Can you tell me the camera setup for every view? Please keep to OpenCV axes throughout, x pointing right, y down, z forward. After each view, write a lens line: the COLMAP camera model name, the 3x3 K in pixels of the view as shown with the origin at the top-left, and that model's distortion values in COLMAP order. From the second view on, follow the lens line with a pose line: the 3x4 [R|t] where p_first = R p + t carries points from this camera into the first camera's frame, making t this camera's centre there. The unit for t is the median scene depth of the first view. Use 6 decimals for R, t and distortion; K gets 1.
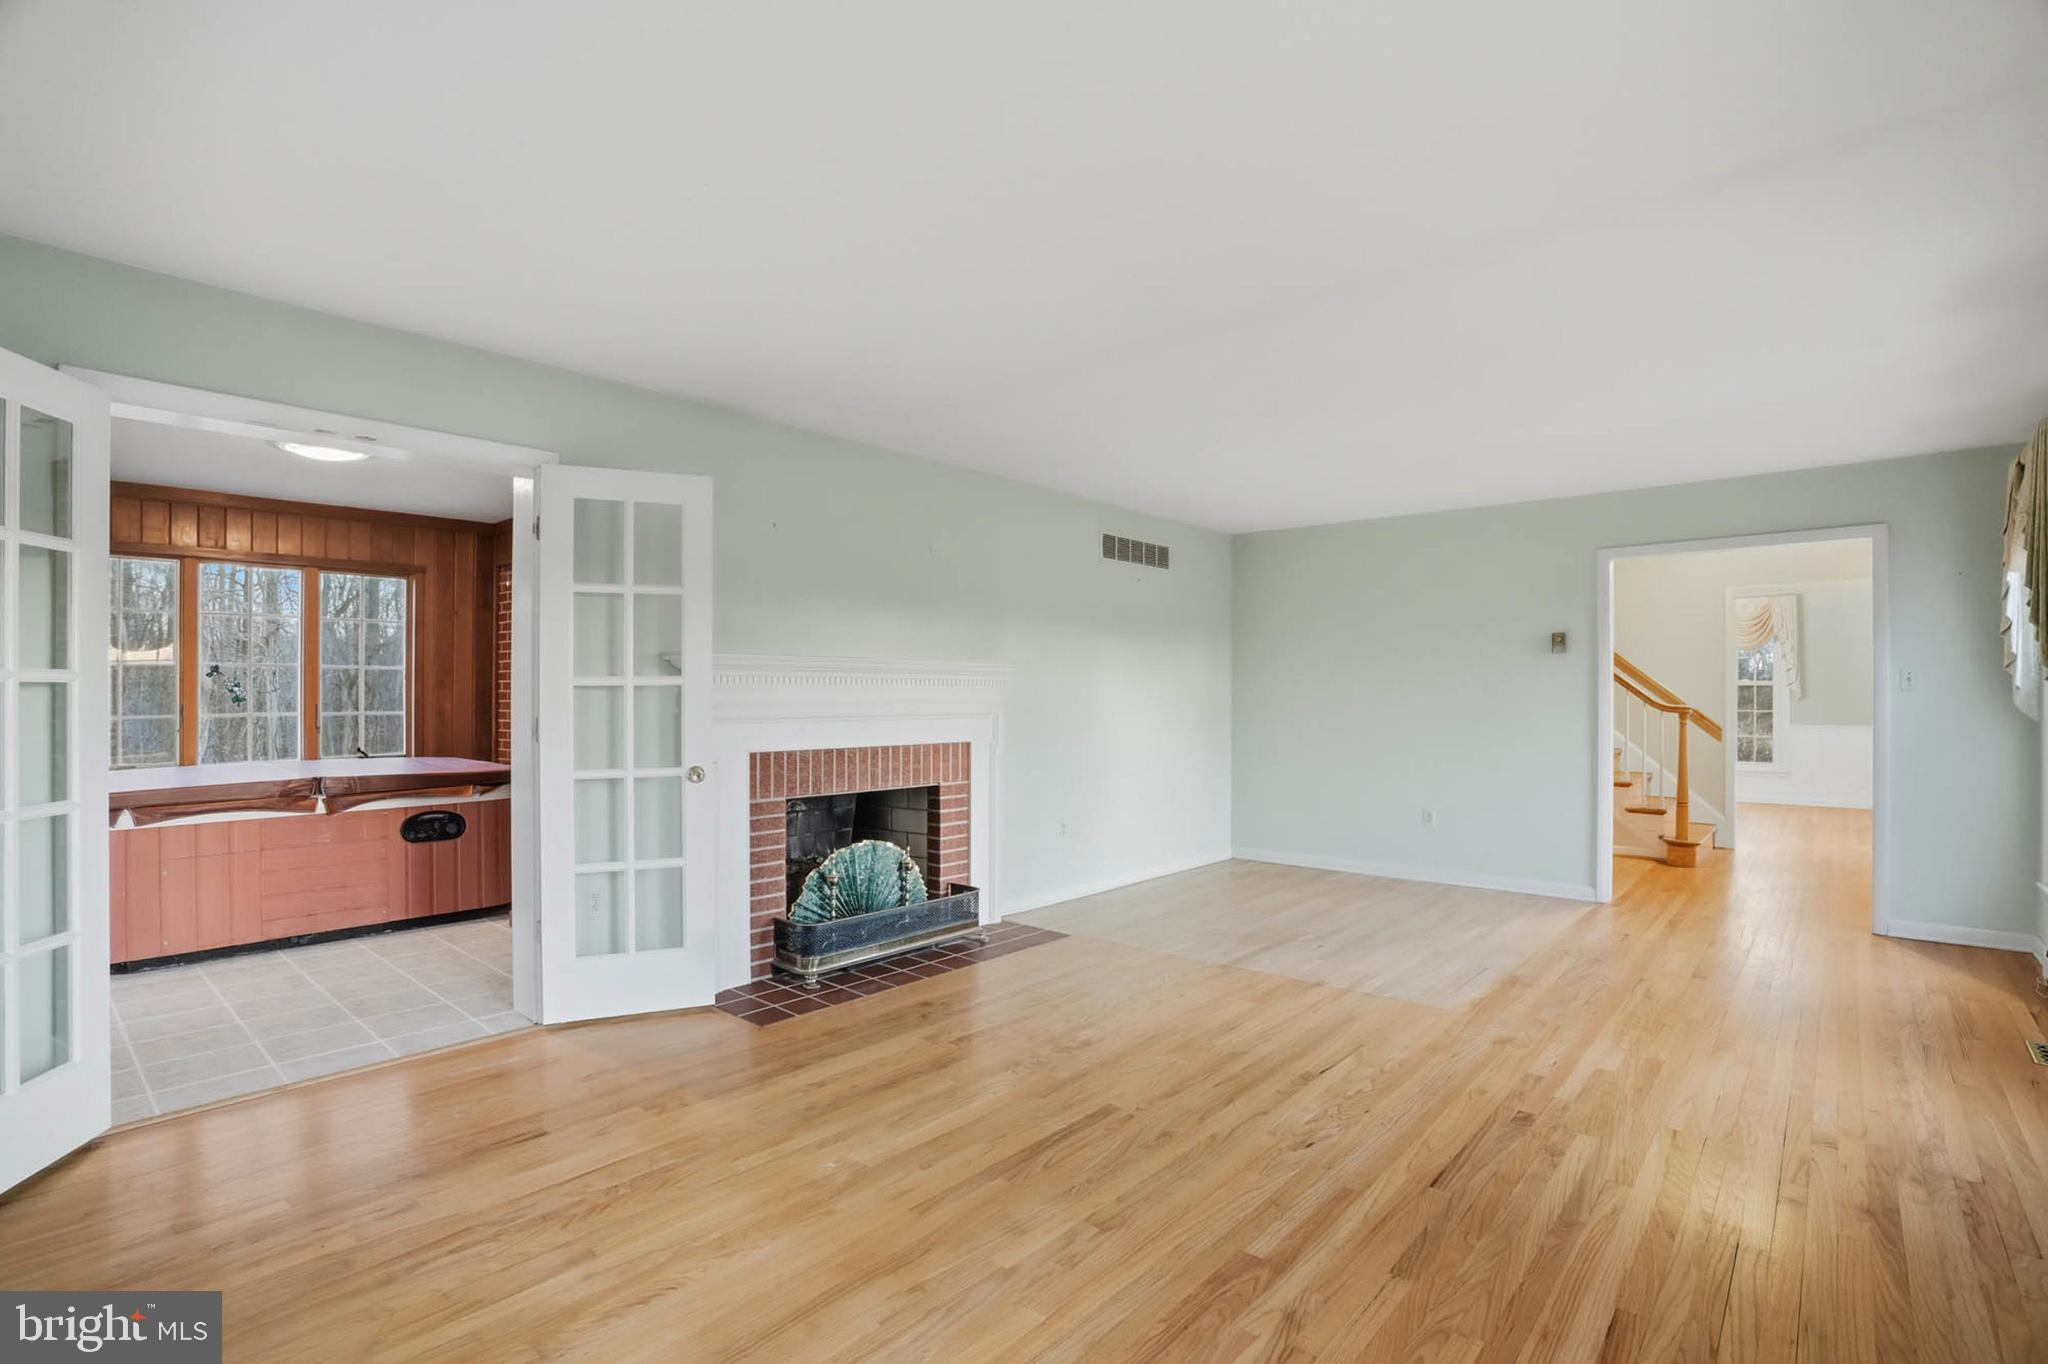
lens RADIAL K [[950.7, 0, 1028.5], [0, 950.7, 692.1], [0, 0, 1]] dist [-0.090877, 0.036059]
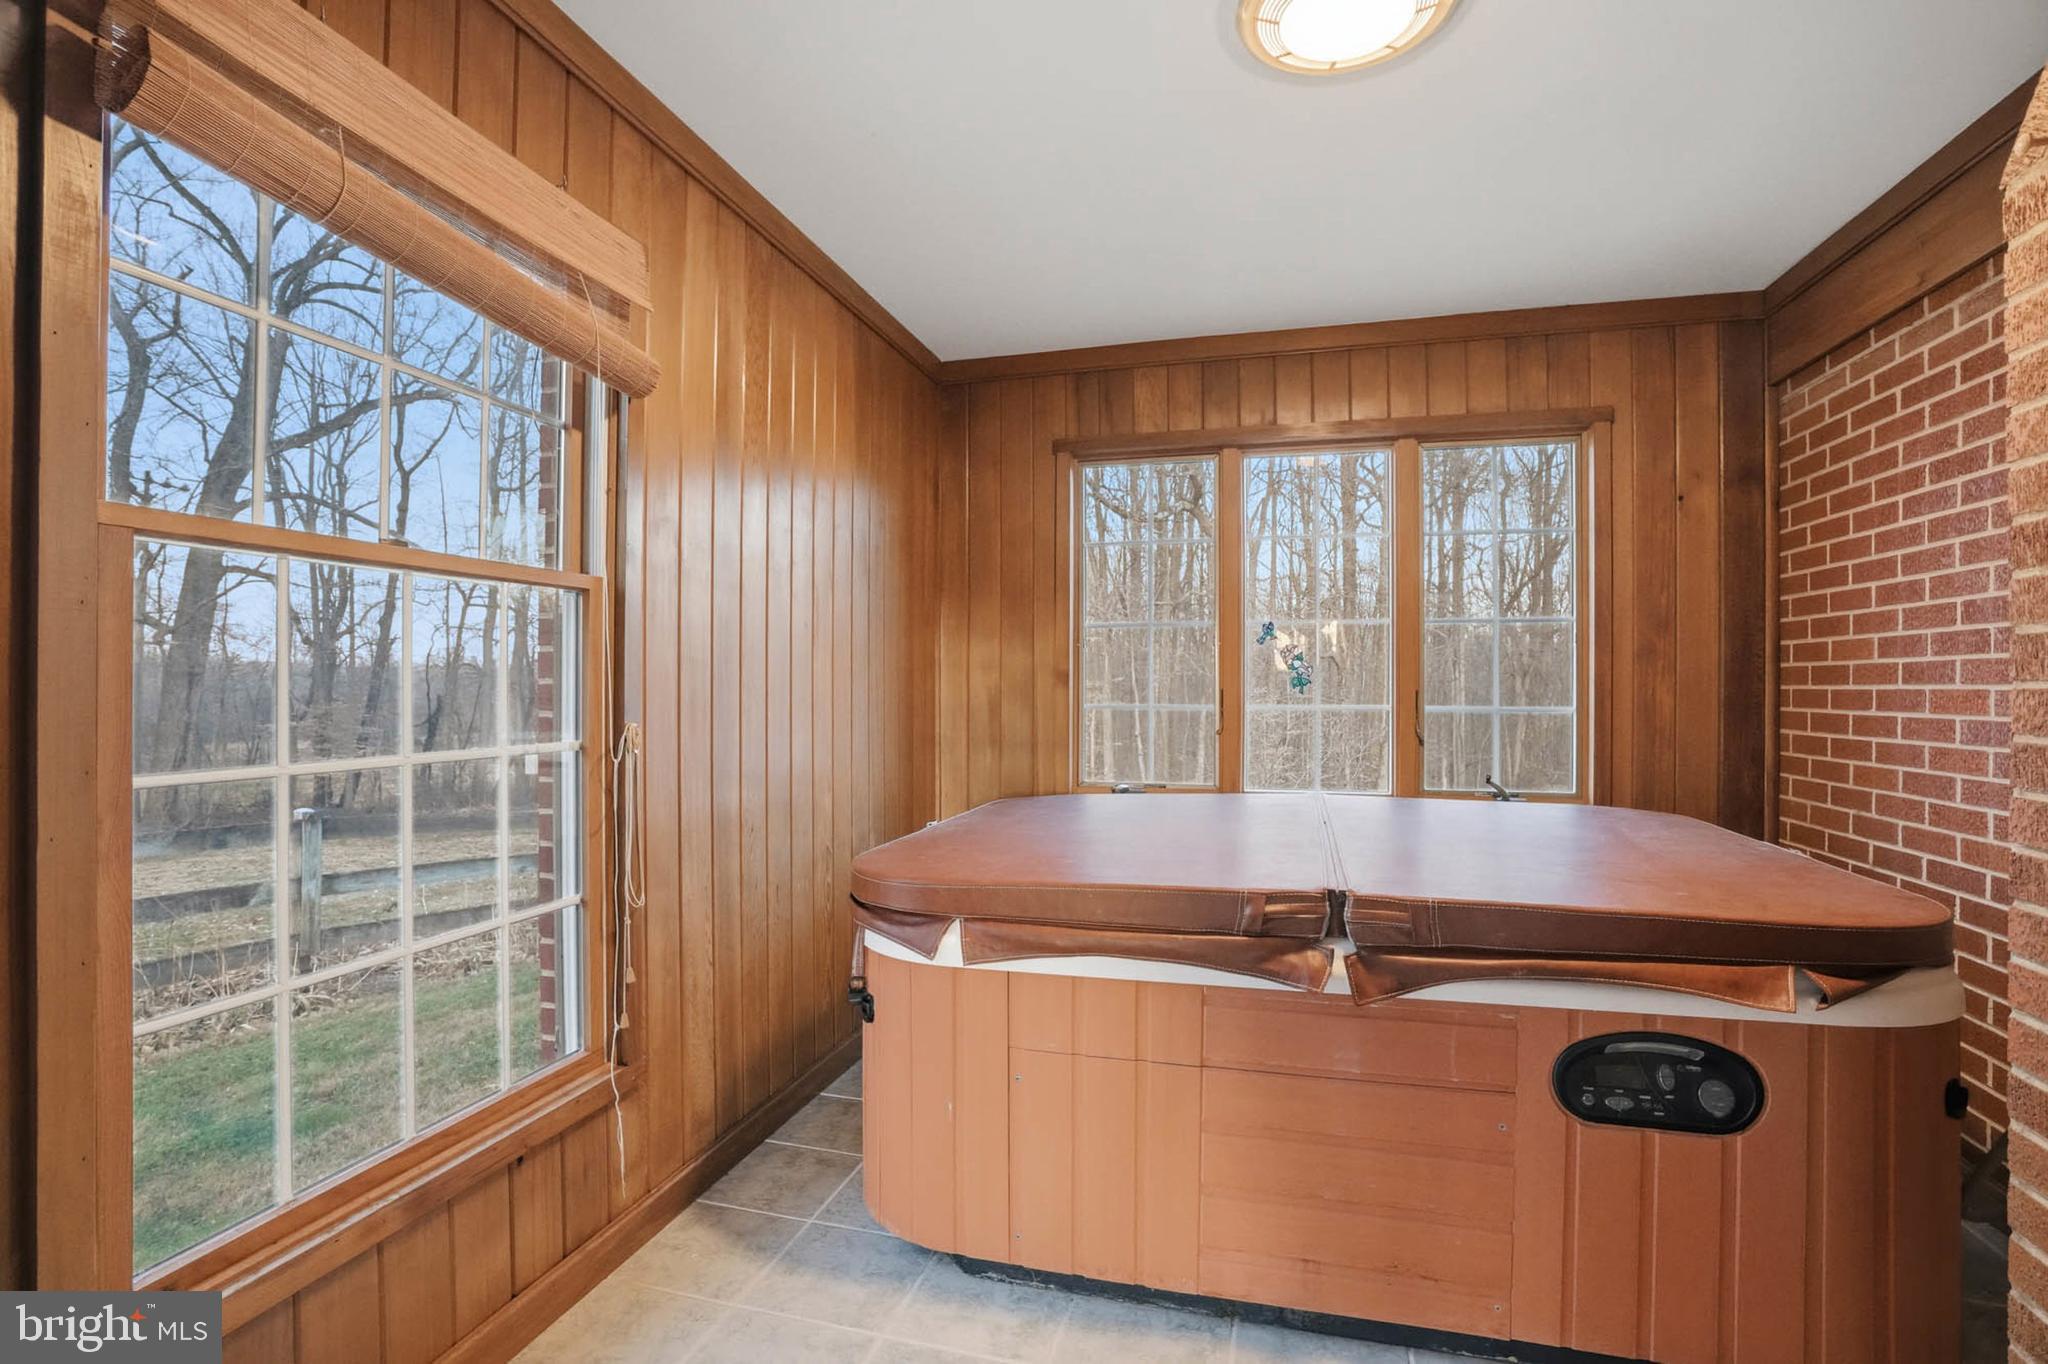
lens RADIAL K [[972.0, 0, 1032.3], [0, 972.0, 678.5], [0, 0, 1]] dist [-0.064334, 0.022412]
pose [[0.436307, -0.005261, -0.899782, -0.394036], [-0.000584, 0.999981, -0.006130, 0.009370], [0.899797, 0.003200, 0.436296, 0.584767]]
